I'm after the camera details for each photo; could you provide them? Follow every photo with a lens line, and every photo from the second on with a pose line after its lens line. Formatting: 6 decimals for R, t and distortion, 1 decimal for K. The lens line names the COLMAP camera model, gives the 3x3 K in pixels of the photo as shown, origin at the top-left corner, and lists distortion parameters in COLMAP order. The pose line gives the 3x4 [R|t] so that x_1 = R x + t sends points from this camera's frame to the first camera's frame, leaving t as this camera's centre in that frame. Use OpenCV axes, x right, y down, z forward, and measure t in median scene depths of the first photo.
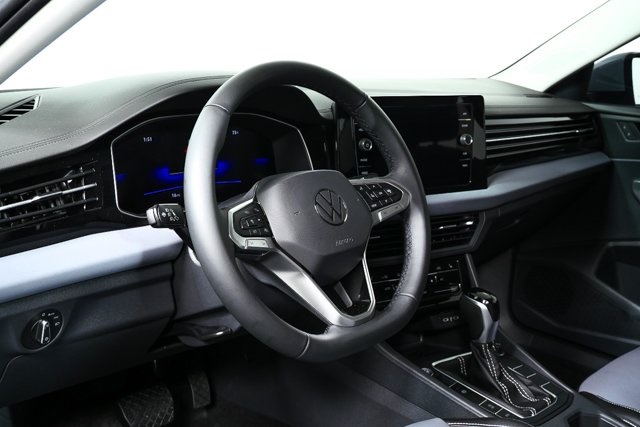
lens RADIAL K [[752.7, 0, 319.9], [0, 752.7, 214.6], [0, 0, 1]] dist [0.056855, 0.000000]
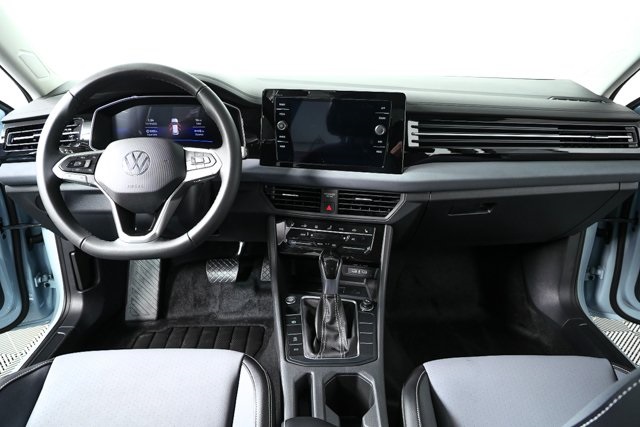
lens RADIAL K [[459.5, 0, 321.5], [0, 459.5, 210.5], [0, 0, 1]] dist [-0.060075, 0.031550]
pose [[0.737288, 0.210169, -0.642056, 0.774469], [-0.138291, 0.977206, 0.161074, -0.099473], [0.661273, -0.029968, 0.749546, 0.498204]]
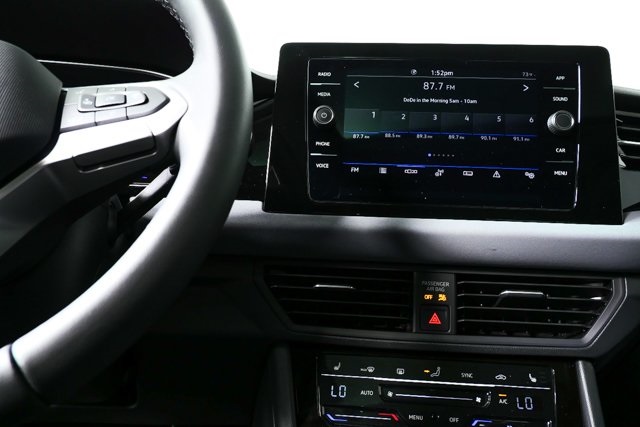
lens RADIAL K [[490.2, 0, 320.2], [0, 490.2, 213.8], [0, 0, 1]] dist [-0.021563, 0.002271]
pose [[0.816093, -0.013628, -0.577760, 0.316082], [-0.145678, 0.962588, -0.228477, 0.074857], [0.559259, 0.270626, 0.783576, 0.841306]]
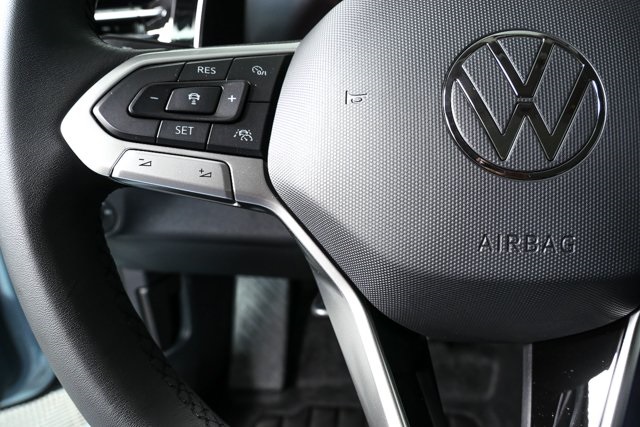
lens RADIAL K [[459.5, 0, 321.1], [0, 459.5, 214.9], [0, 0, 1]] dist [-0.060075, 0.031550]
pose [[0.647868, 0.306931, -0.697180, 0.078426], [-0.152590, 0.948973, 0.275985, -0.004661], [0.746313, -0.072419, 0.661644, 0.743361]]
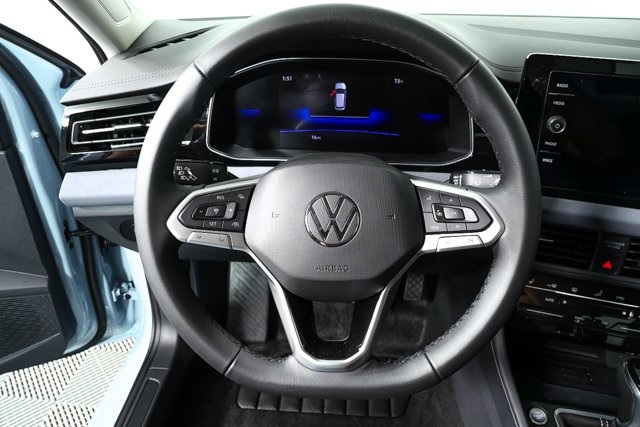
lens RADIAL K [[459.5, 0, 323.7], [0, 459.5, 213.2], [0, 0, 1]] dist [-0.060075, 0.031550]
pose [[0.669133, 0.347291, -0.657001, 0.265434], [-0.153751, 0.929652, 0.334824, -0.144767], [0.727064, -0.123027, 0.675457, 0.608441]]
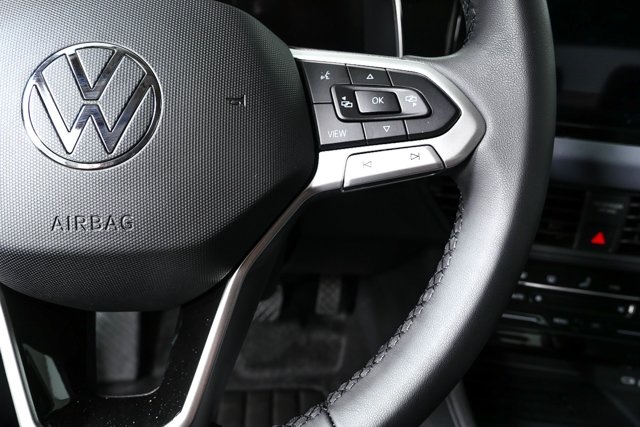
lens RADIAL K [[459.5, 0, 320.4], [0, 459.5, 210.2], [0, 0, 1]] dist [-0.060075, 0.031550]
pose [[0.776266, 0.298255, -0.555388, 0.176259], [-0.179321, 0.949075, 0.259037, -0.028896], [0.604364, -0.101489, 0.790218, 0.798426]]
